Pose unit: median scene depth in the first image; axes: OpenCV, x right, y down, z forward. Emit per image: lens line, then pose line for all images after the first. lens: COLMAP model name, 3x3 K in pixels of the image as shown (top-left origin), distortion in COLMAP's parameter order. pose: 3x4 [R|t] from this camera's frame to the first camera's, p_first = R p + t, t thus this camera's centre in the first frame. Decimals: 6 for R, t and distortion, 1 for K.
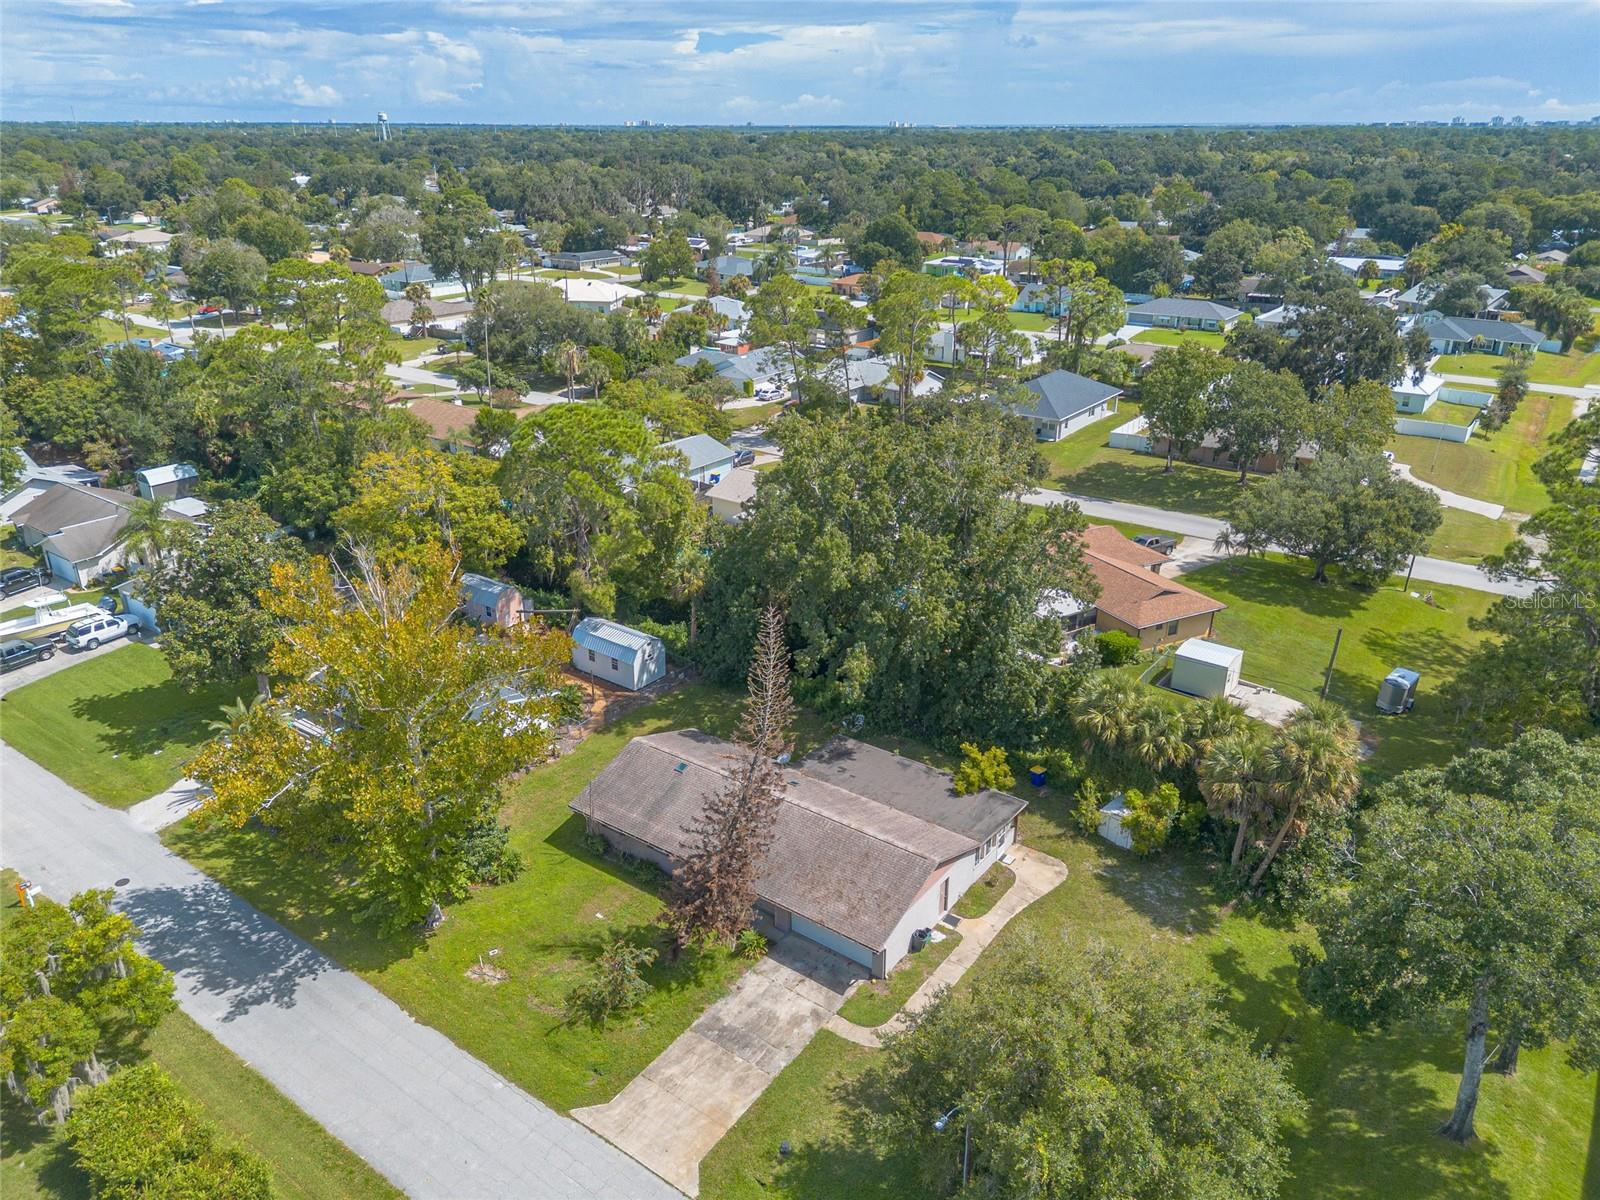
lens RADIAL K [[1139.6, 0, 802.1], [0, 1139.6, 598.2], [0, 0, 1]] dist [0.060820, -0.050521]
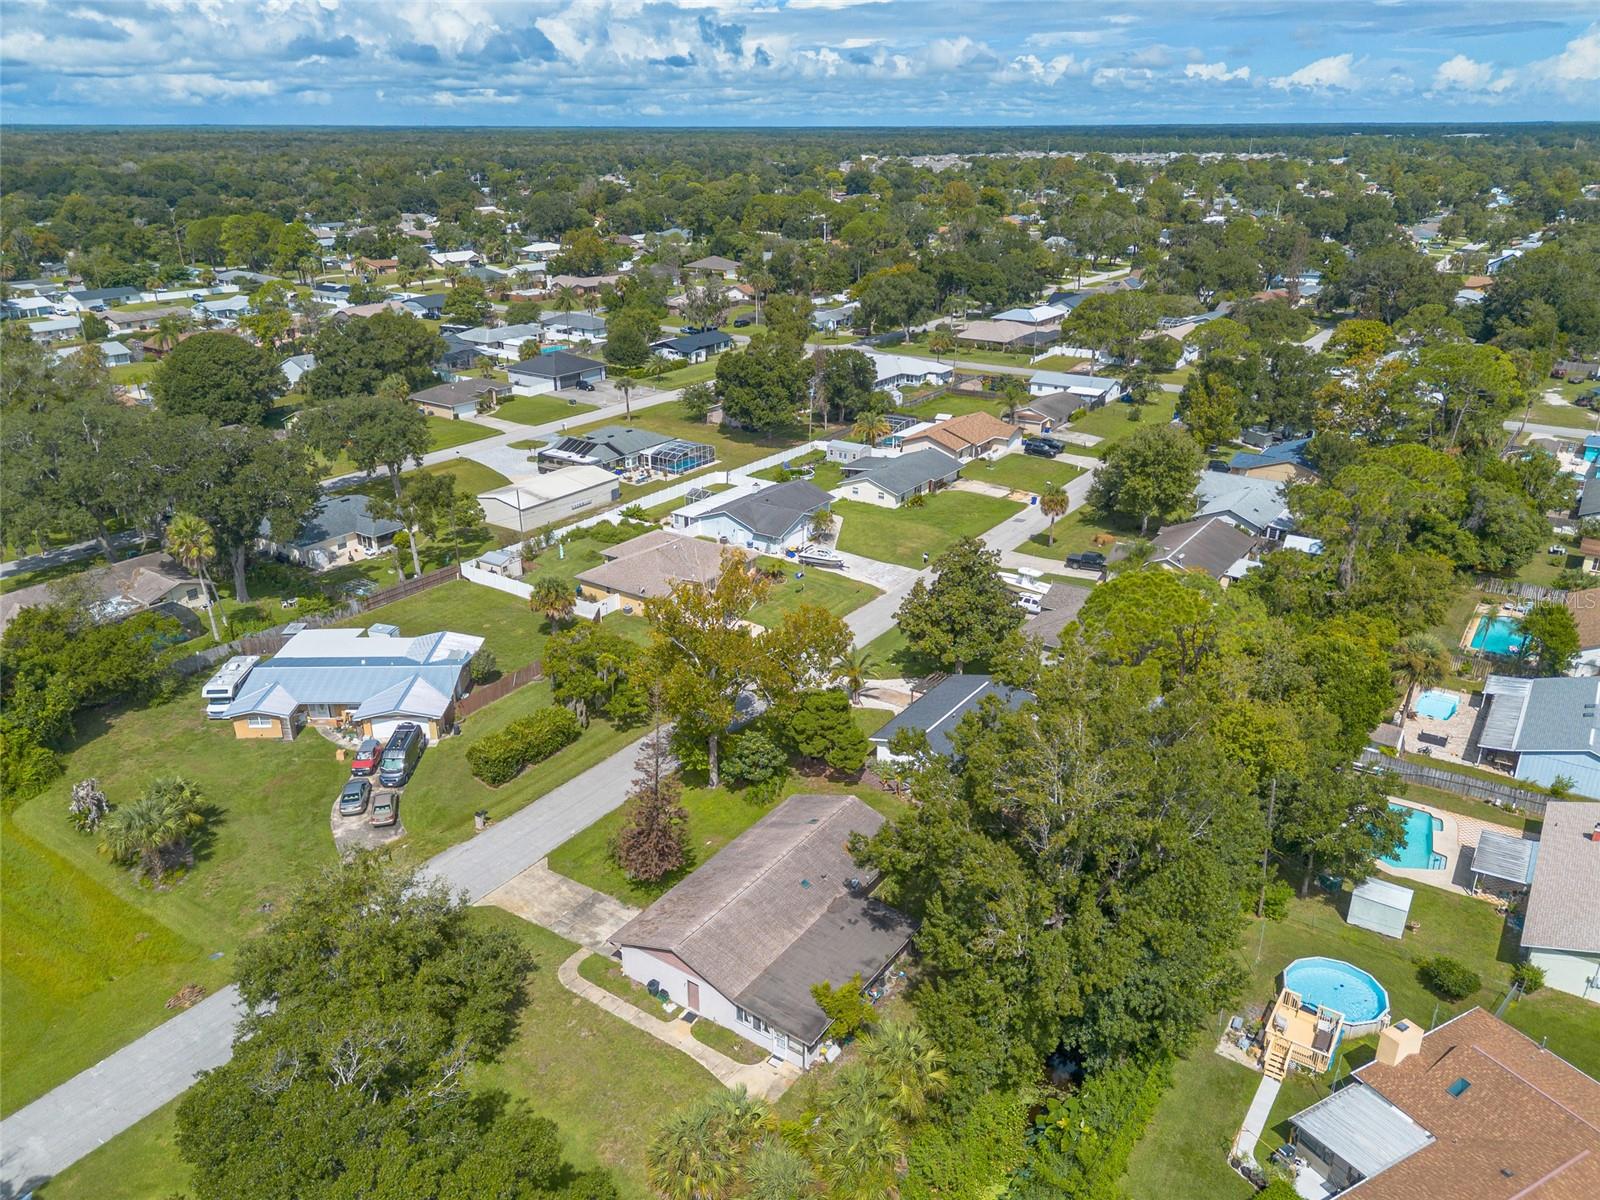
lens RADIAL K [[1139.6, 0, 781.7], [0, 1139.6, 629.4], [0, 0, 1]] dist [0.060820, -0.050521]
pose [[0.014832, 0.402322, -0.915378, 1.061793], [-0.379808, 0.849129, 0.367051, -0.531656], [0.924946, 0.342224, 0.165400, 0.763837]]
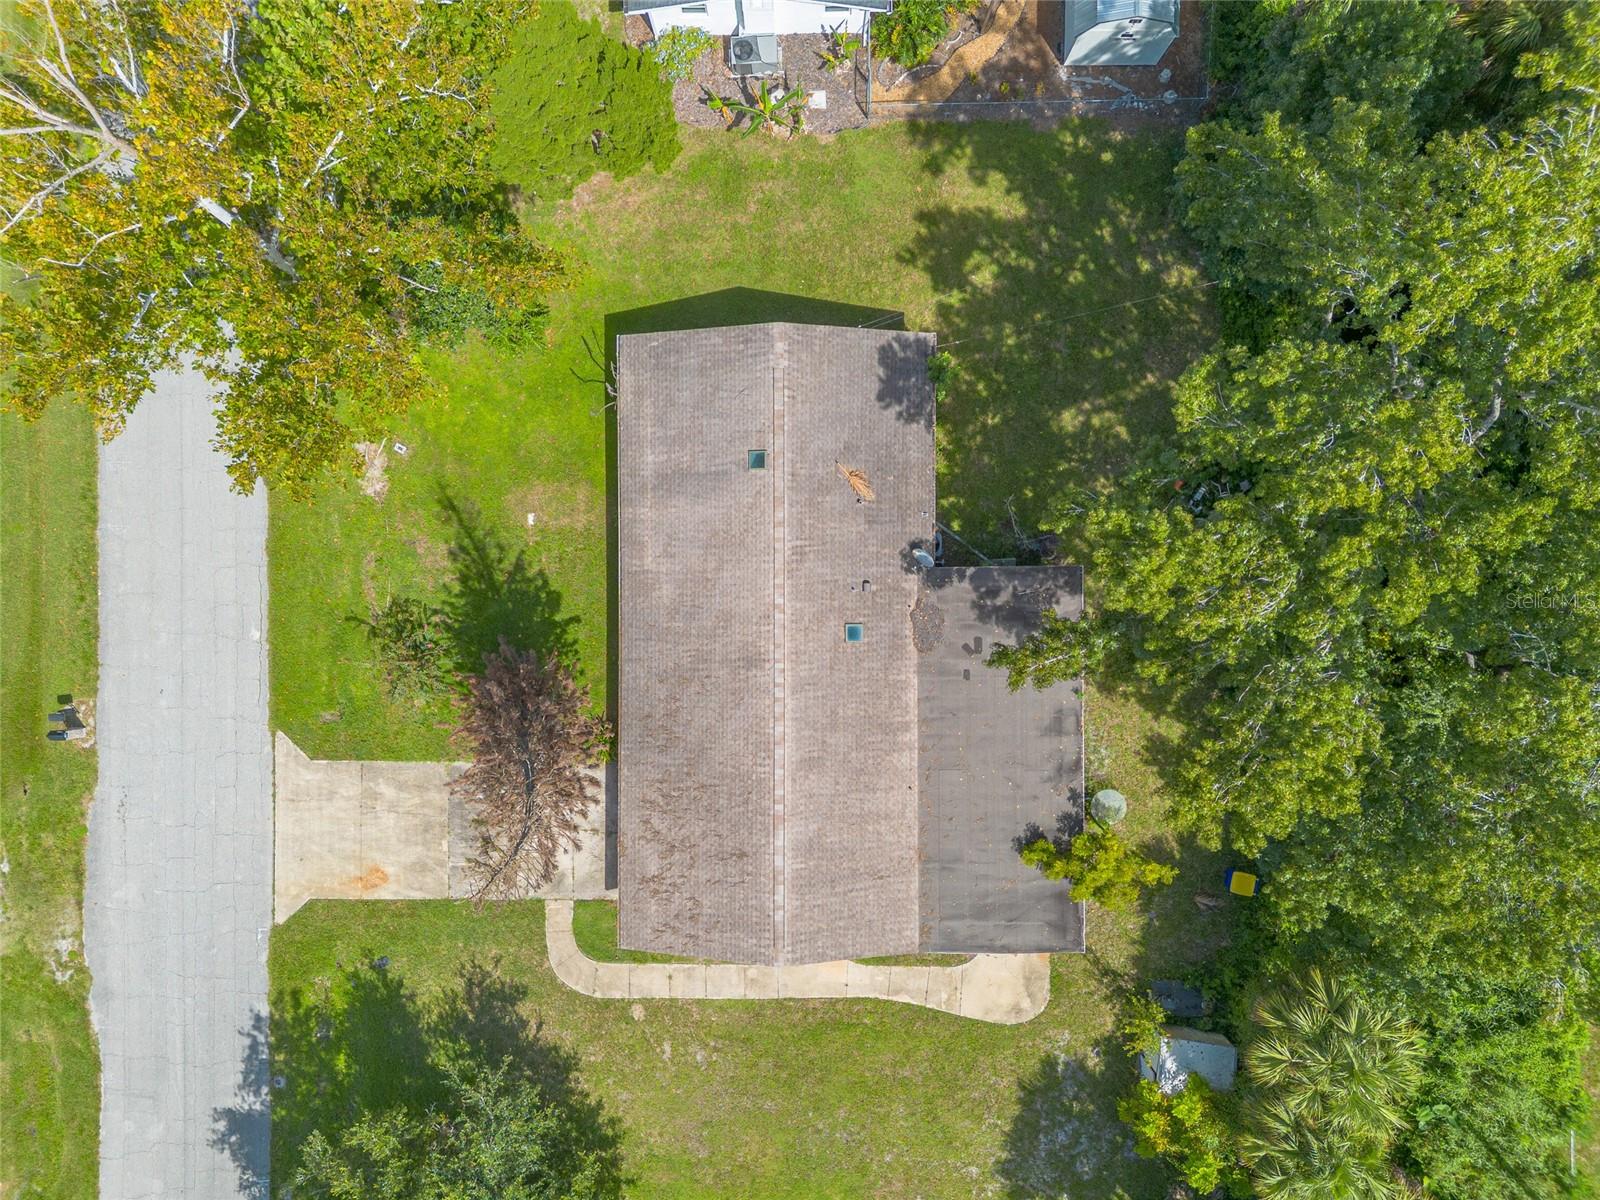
lens RADIAL K [[1139.6, 0, 804.5], [0, 1139.6, 594.8], [0, 0, 1]] dist [0.060820, -0.050521]
pose [[0.590754, 0.806831, -0.005676, -0.037386], [-0.292317, 0.220578, 0.930535, -0.414471], [0.752037, -0.548059, 0.366158, 0.856948]]
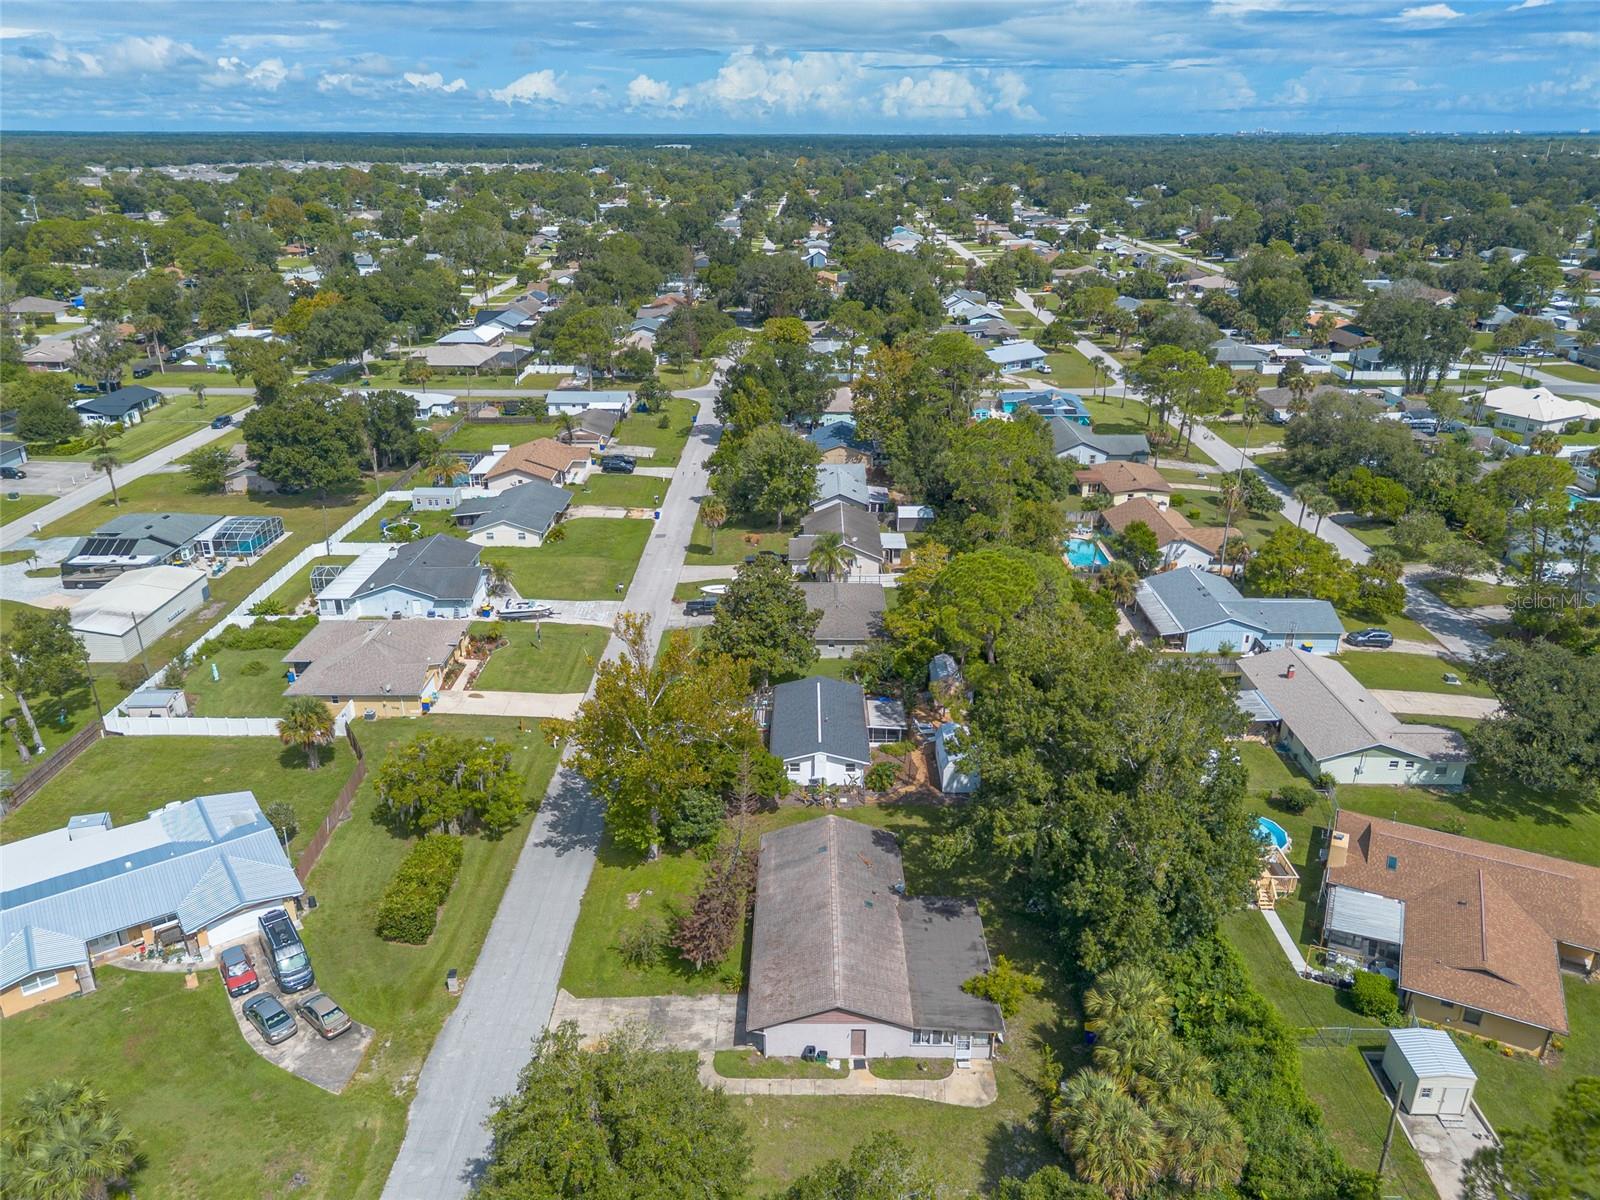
lens RADIAL K [[1139.6, 0, 799.4], [0, 1139.6, 613.5], [0, 0, 1]] dist [0.060820, -0.050521]
pose [[0.584251, 0.314556, -0.748135, 0.849575], [-0.310482, 0.938338, 0.152059, -0.324682], [0.749835, 0.143442, 0.645889, 0.114561]]
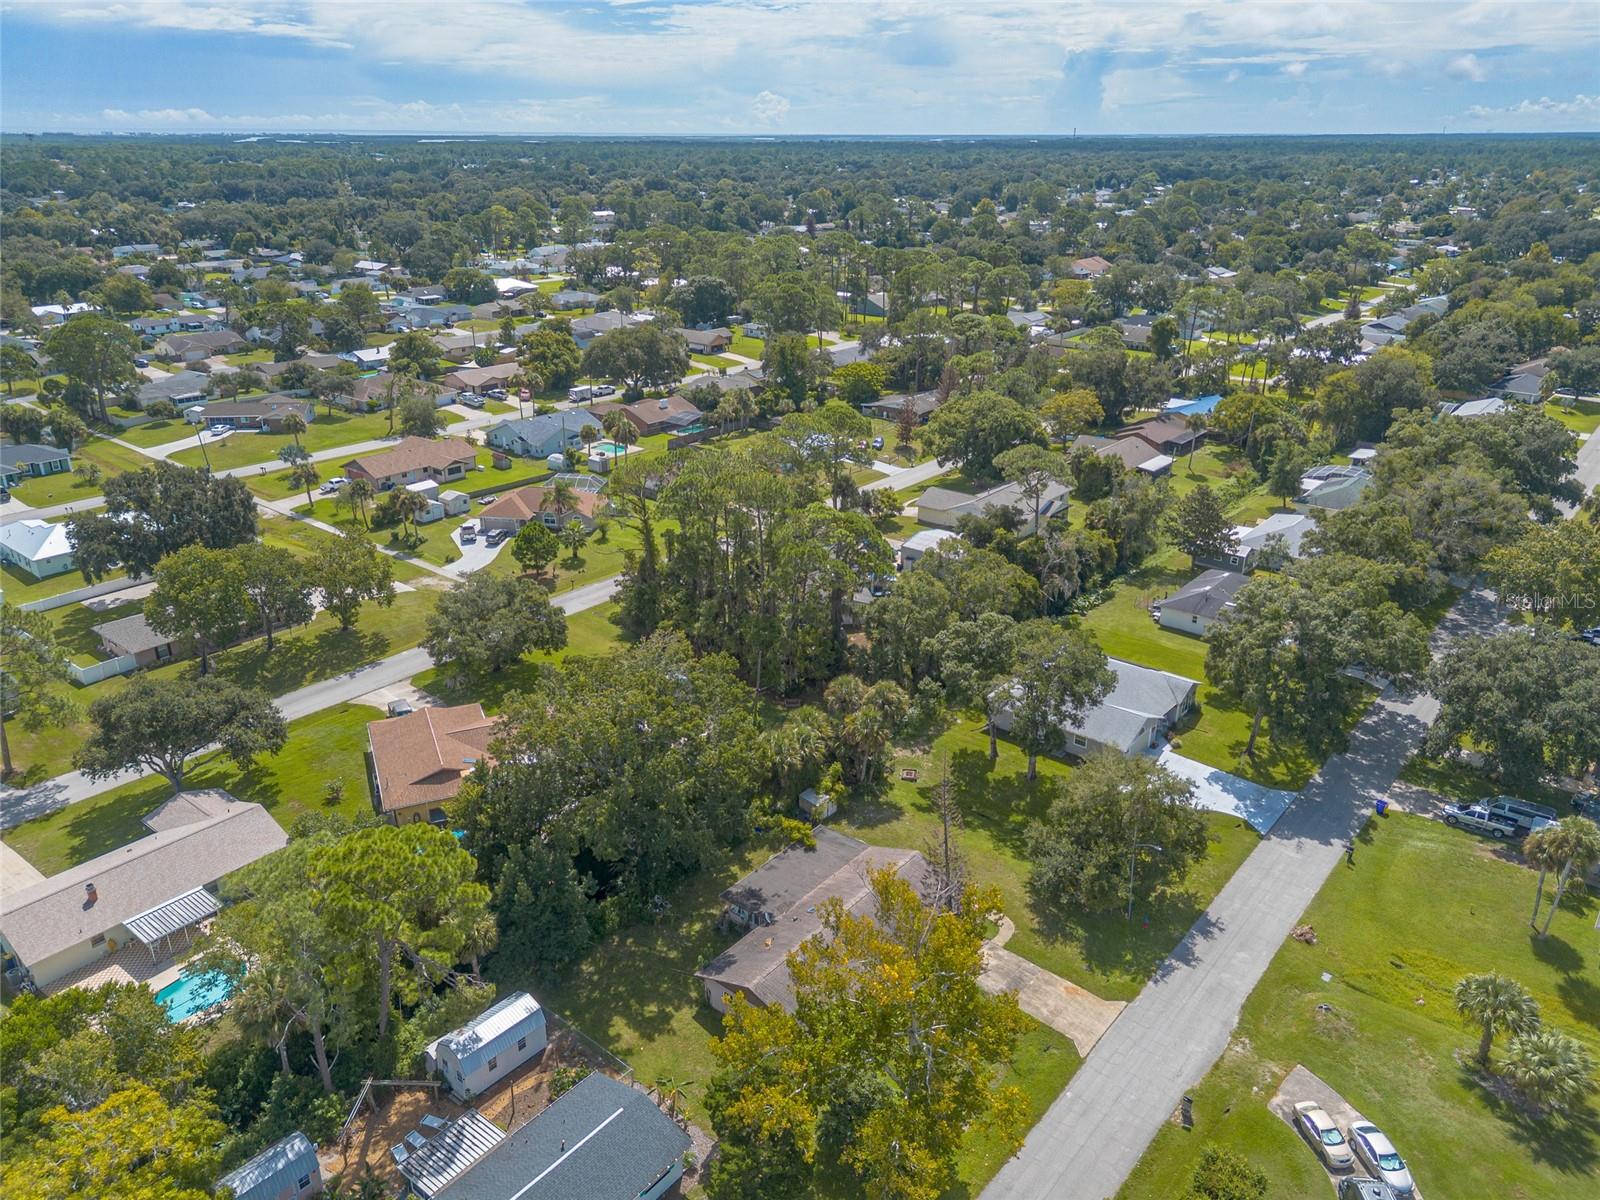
lens RADIAL K [[1139.6, 0, 798.3], [0, 1139.6, 596.8], [0, 0, 1]] dist [0.060820, -0.050521]
pose [[0.061897, -0.374416, 0.925193, -1.236931], [0.382858, 0.864965, 0.324429, -0.667338], [-0.921731, 0.334136, 0.196887, 0.687203]]
